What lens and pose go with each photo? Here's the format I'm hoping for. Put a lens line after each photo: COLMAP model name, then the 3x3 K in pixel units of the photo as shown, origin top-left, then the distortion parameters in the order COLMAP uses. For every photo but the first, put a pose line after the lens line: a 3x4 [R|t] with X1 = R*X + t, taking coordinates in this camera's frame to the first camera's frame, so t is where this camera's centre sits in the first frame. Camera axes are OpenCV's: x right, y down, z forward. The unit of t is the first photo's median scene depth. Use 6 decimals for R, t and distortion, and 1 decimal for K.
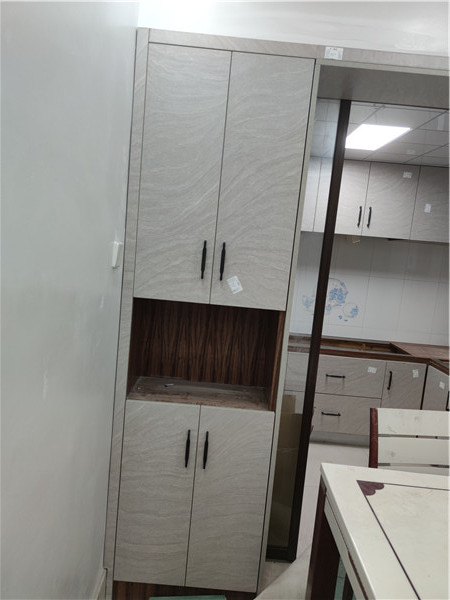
lens RADIAL K [[426.7, 0, 215.0], [0, 426.7, 297.8], [0, 0, 1]] dist [0.039195, -0.024921]
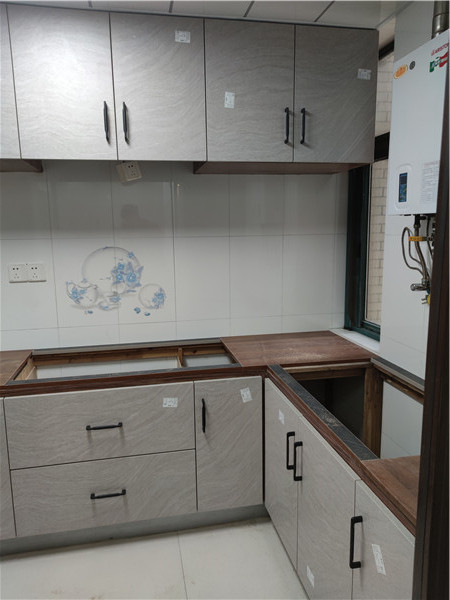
lens RADIAL K [[426.7, 0, 215.0], [0, 426.7, 297.8], [0, 0, 1]] dist [0.039195, -0.024921]
pose [[0.976130, -0.133535, 0.171285, 0.344350], [0.127074, 0.990721, 0.048201, 0.014769], [-0.176132, -0.025285, 0.984042, 0.448438]]
